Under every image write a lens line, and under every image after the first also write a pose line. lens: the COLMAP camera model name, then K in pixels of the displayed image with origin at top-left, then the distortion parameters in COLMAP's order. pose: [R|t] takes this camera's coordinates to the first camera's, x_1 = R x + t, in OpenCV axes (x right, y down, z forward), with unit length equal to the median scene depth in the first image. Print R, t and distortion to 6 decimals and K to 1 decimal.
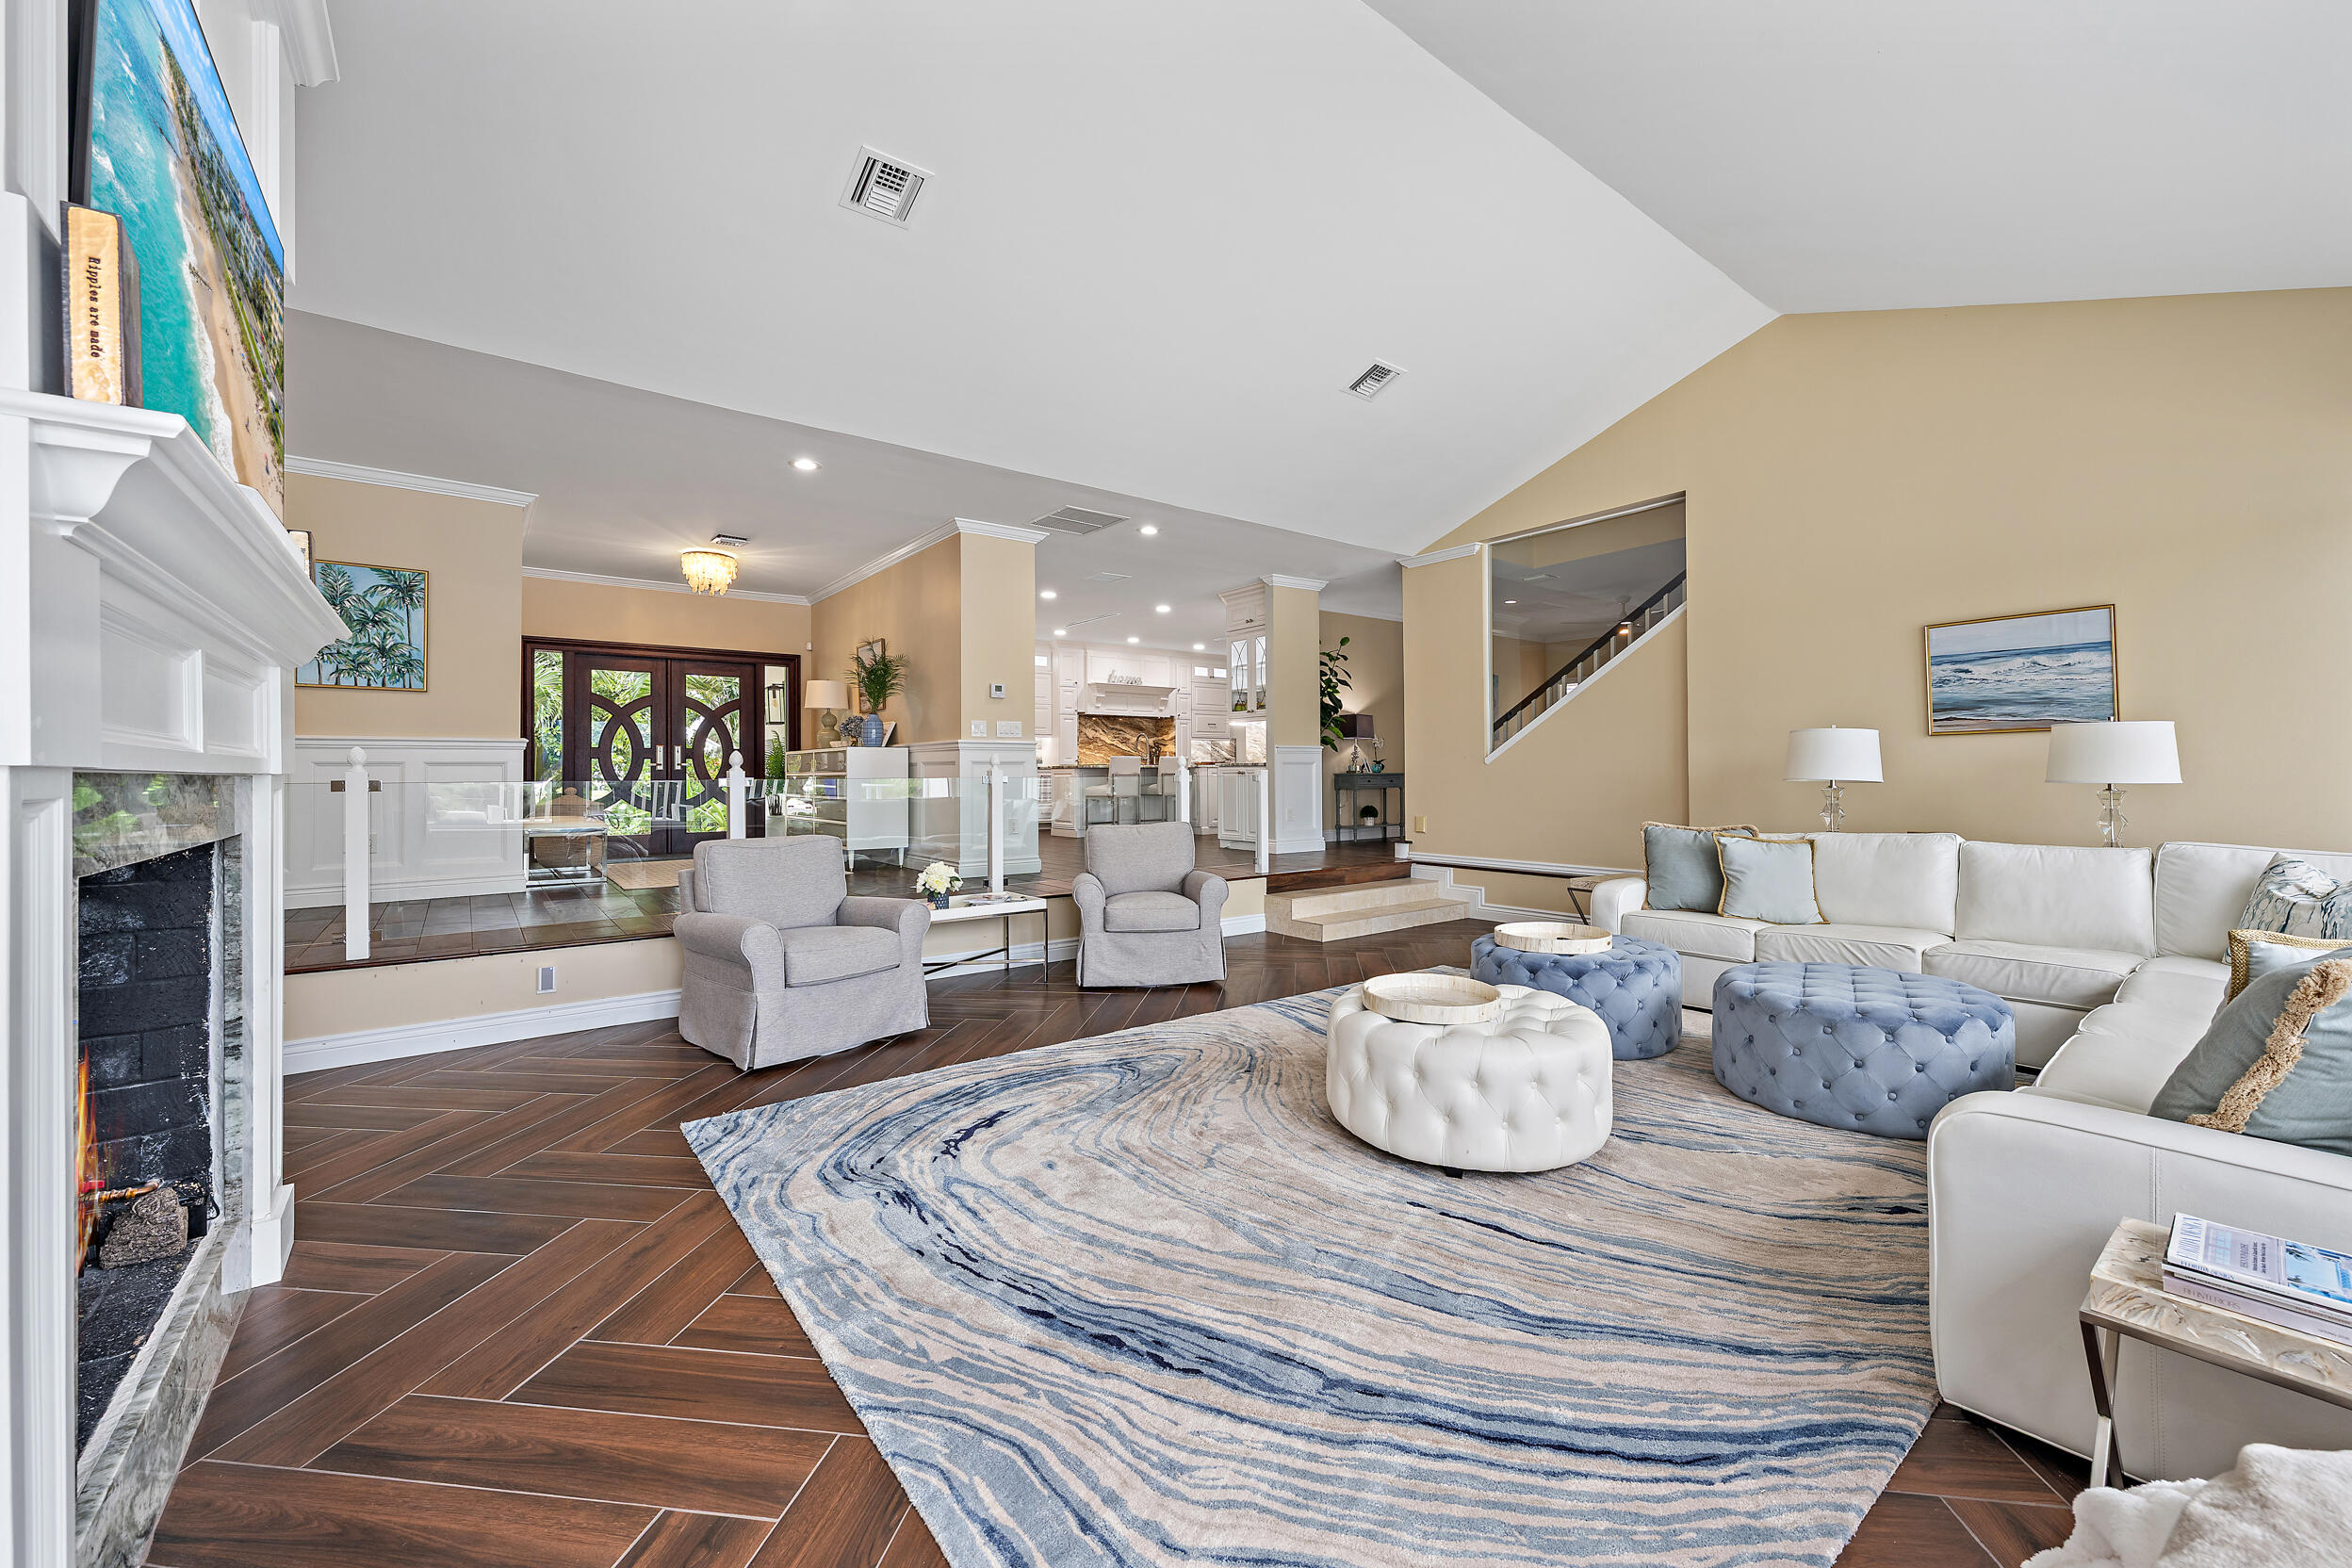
lens RADIAL K [[934.2, 0, 1180.9], [0, 934.2, 776.1], [0, 0, 1]] dist [-0.000344, -0.000104]
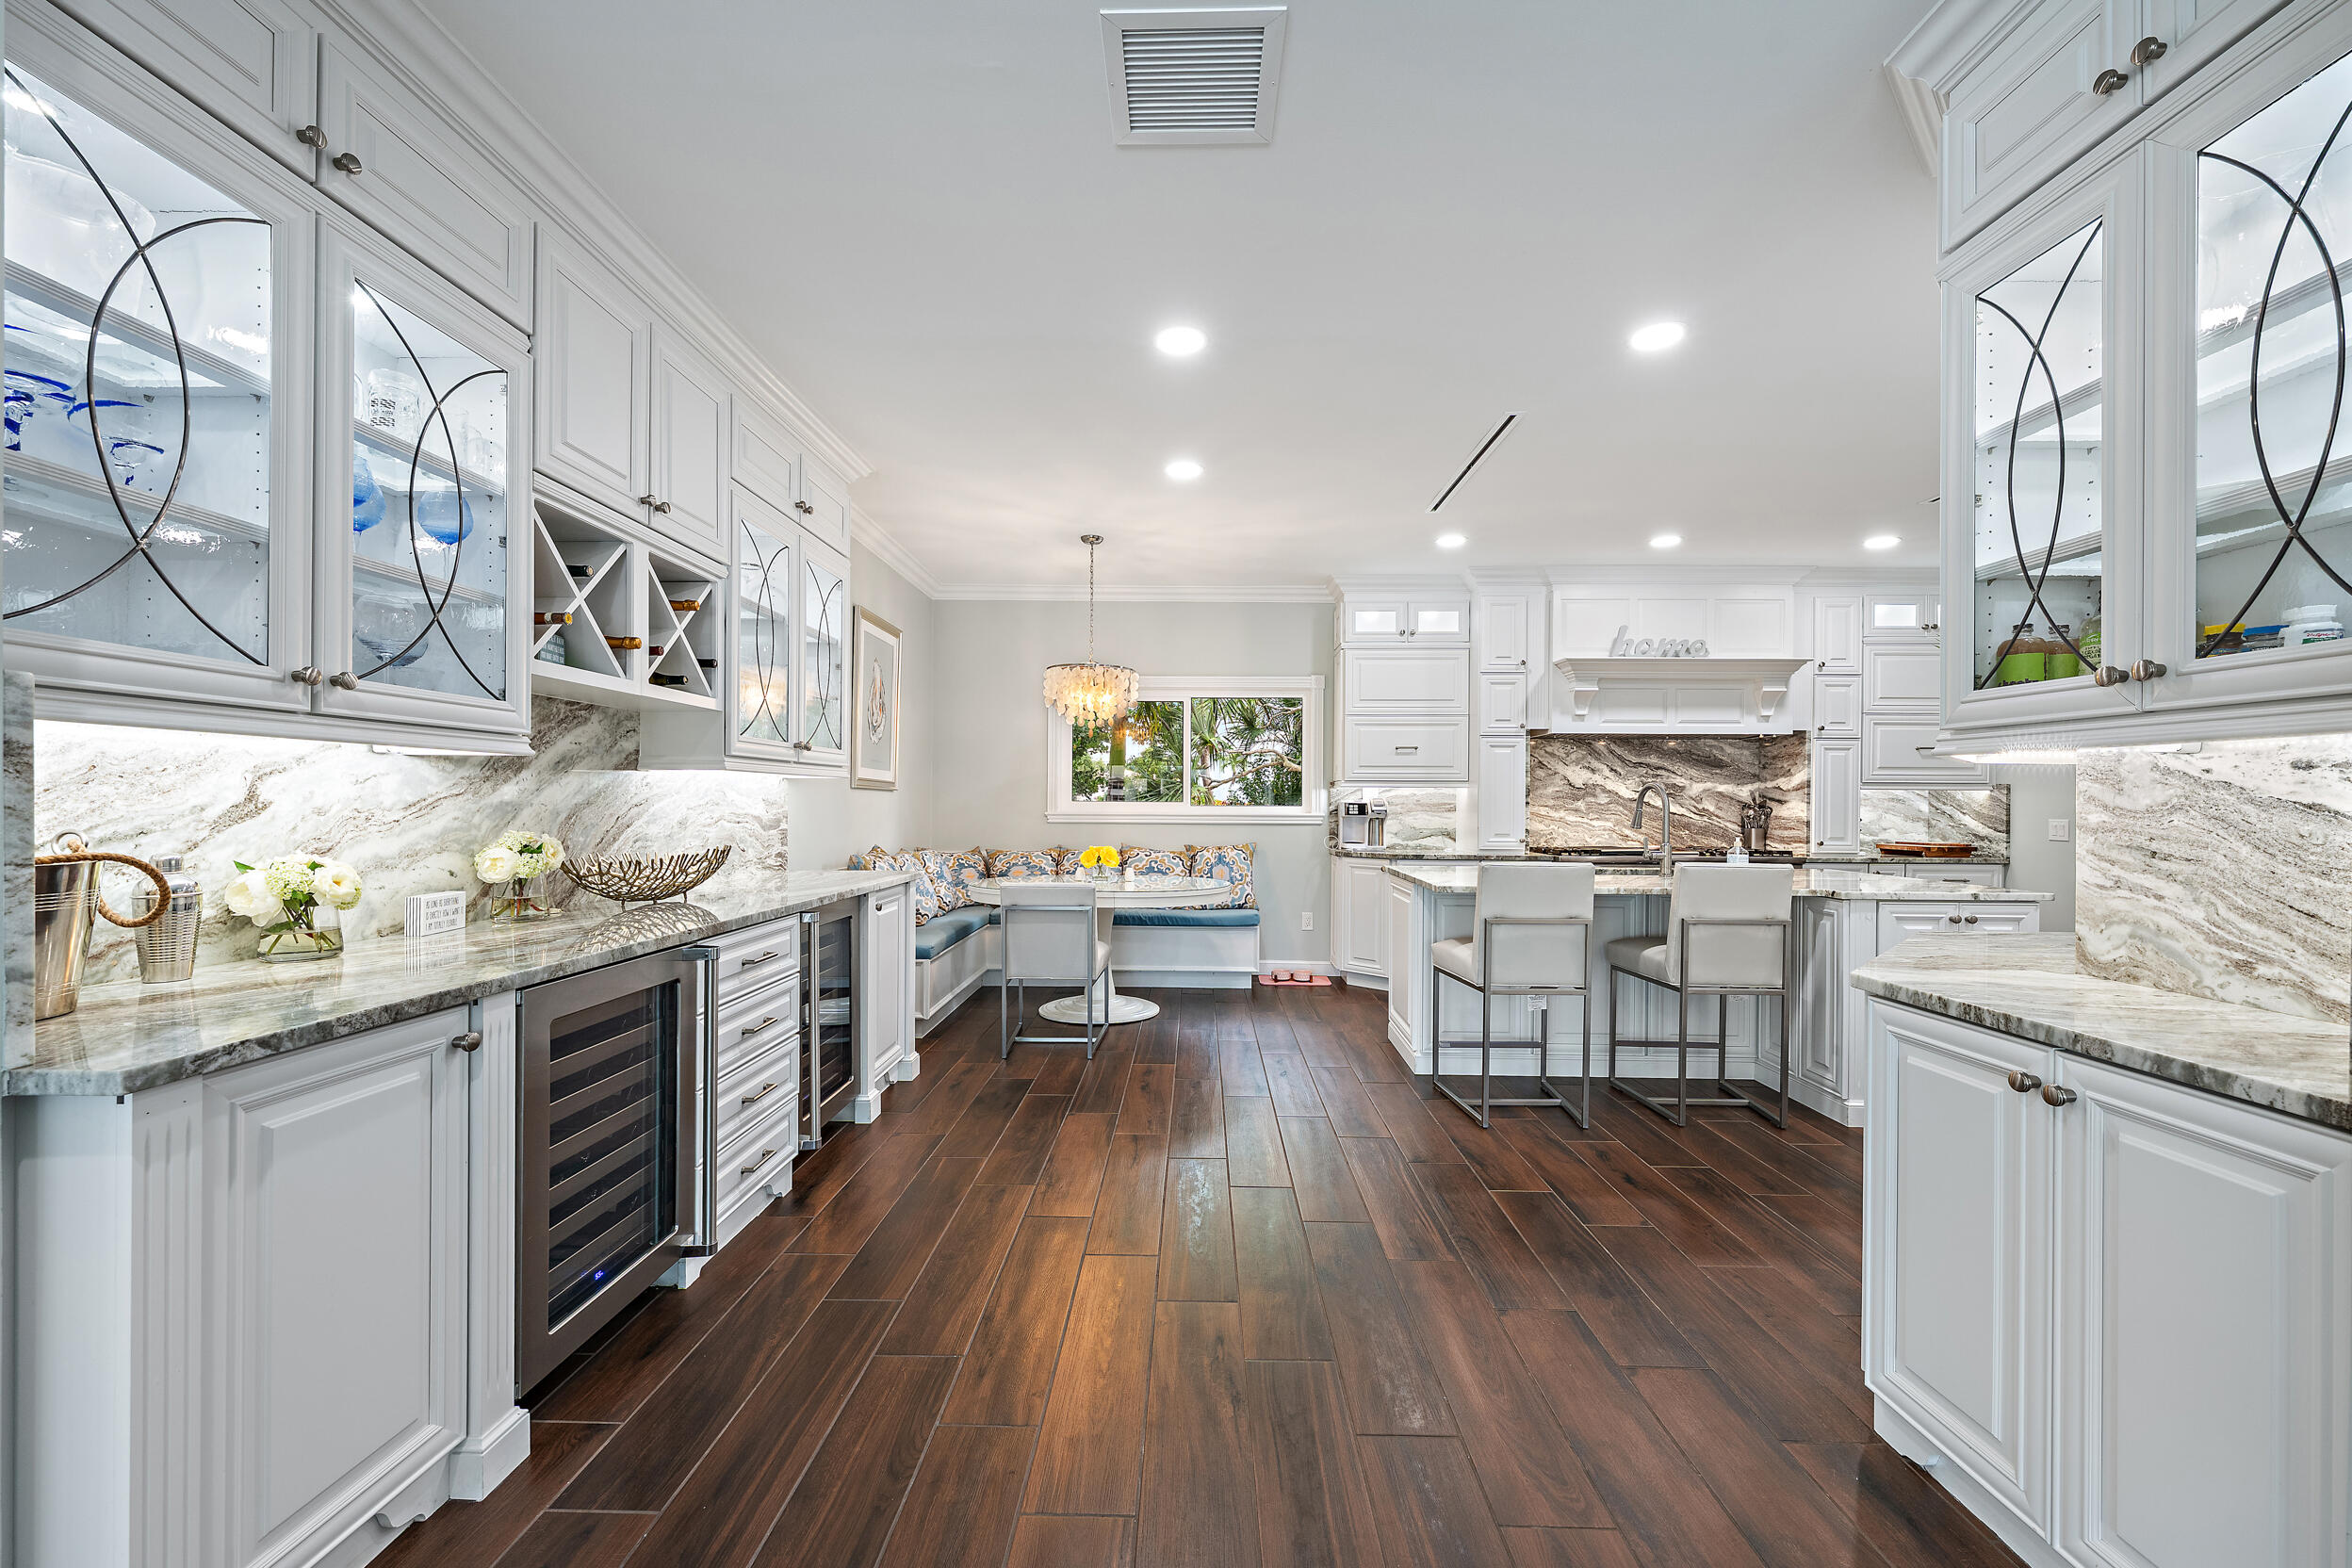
lens RADIAL K [[933.4, 0, 1179.0], [0, 933.4, 790.3], [0, 0, 1]] dist [-0.000667, -0.000054]
pose [[0.782037, 0.007205, -0.623190, 0.032287], [-0.014292, 0.999878, -0.006375, -0.032830], [0.623068, 0.013892, 0.782045, 0.527406]]
